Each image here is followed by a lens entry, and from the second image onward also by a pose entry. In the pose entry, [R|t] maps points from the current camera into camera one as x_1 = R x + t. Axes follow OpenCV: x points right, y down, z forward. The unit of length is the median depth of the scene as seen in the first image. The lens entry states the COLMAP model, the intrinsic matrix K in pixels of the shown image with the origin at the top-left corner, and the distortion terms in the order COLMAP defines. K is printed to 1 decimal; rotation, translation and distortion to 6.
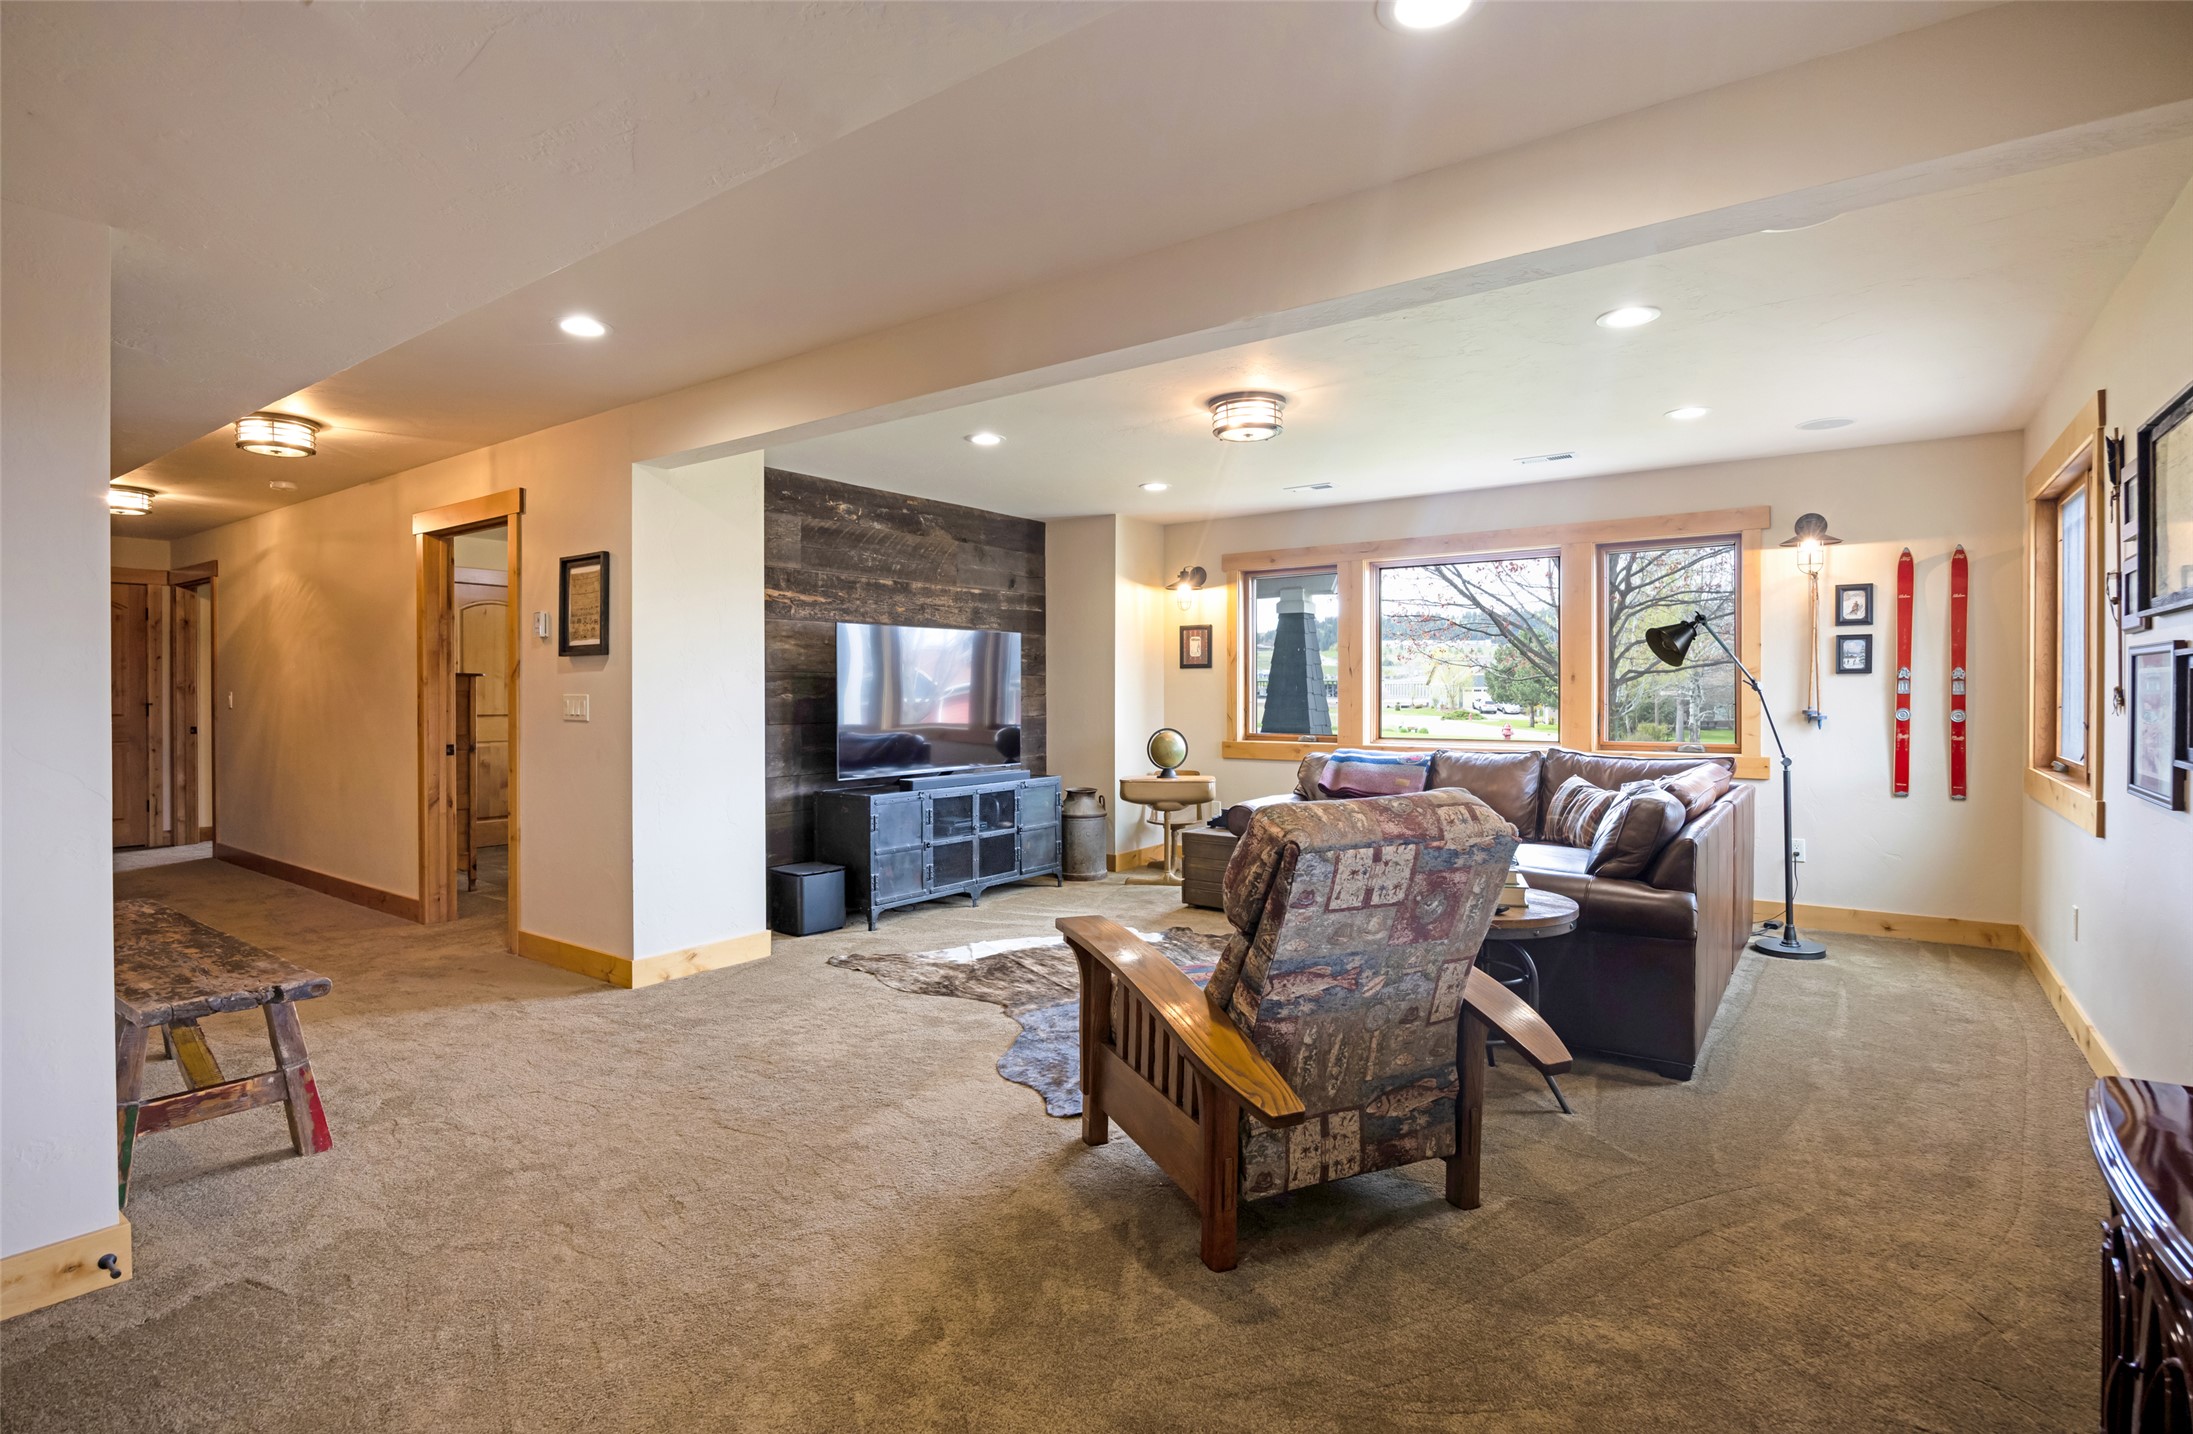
lens RADIAL K [[1050.5, 0, 1094.5], [0, 1050.5, 705.1], [0, 0, 1]] dist [-0.017193, 0.001536]
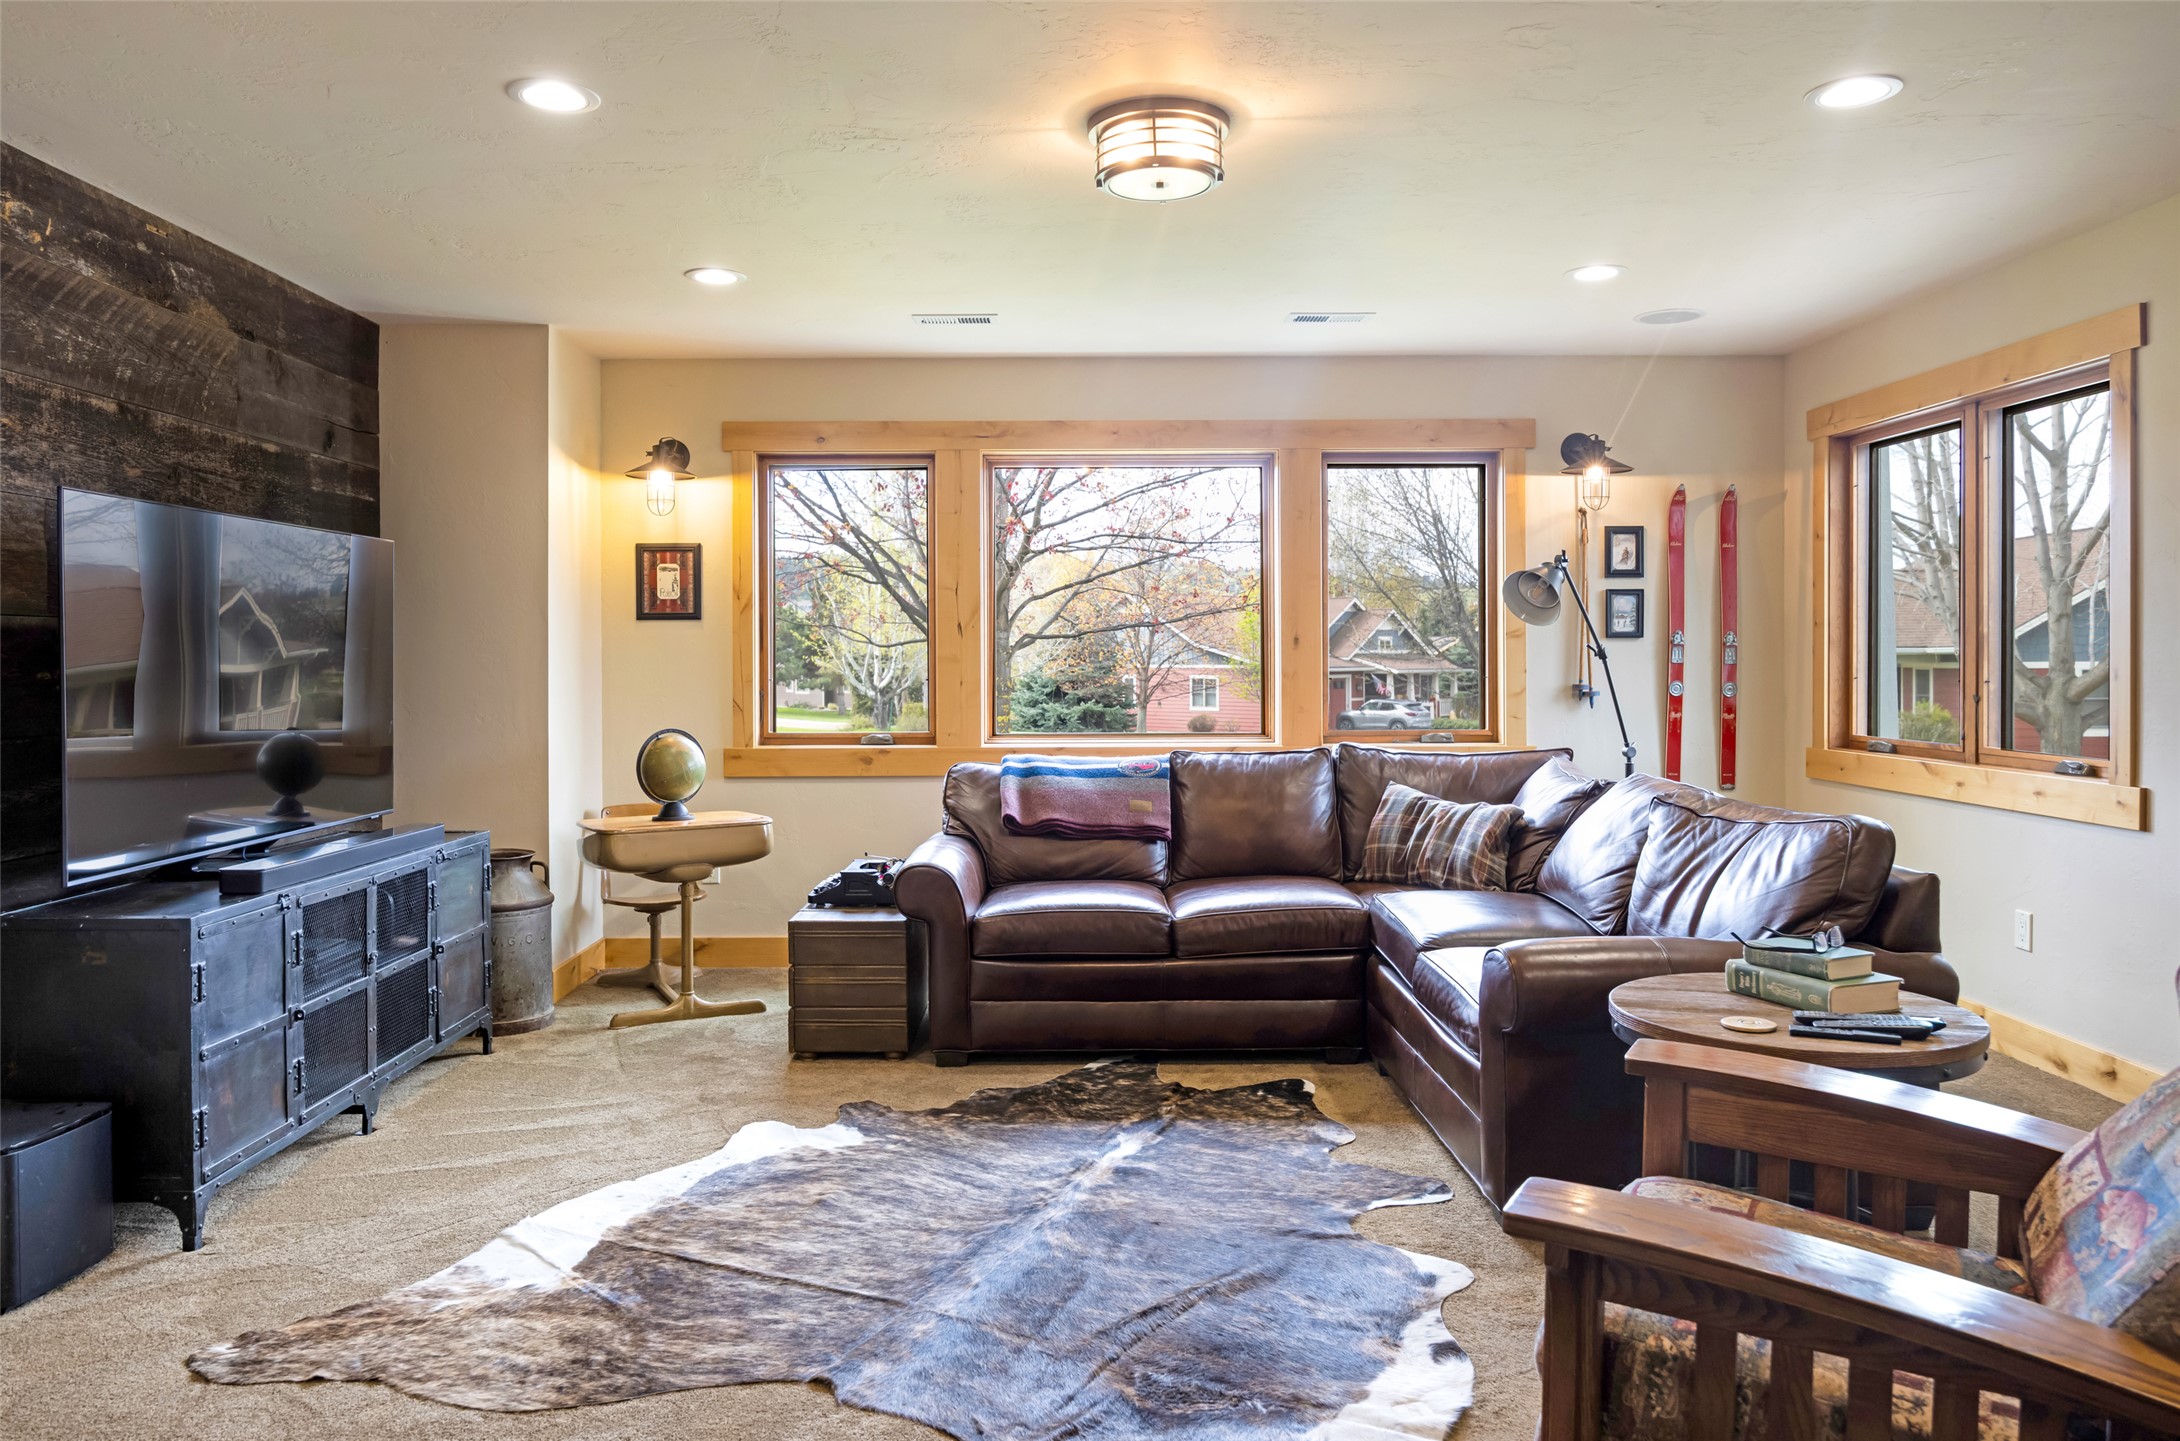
lens RADIAL K [[1463.4, 0, 1064.3], [0, 1463.4, 666.6], [0, 0, 1]] dist [0.001539, -0.000038]
pose [[0.807277, -0.002906, 0.590165, -0.247706], [0.008741, 0.999937, -0.007032, -0.003562], [-0.590108, 0.010836, 0.807252, 0.306941]]
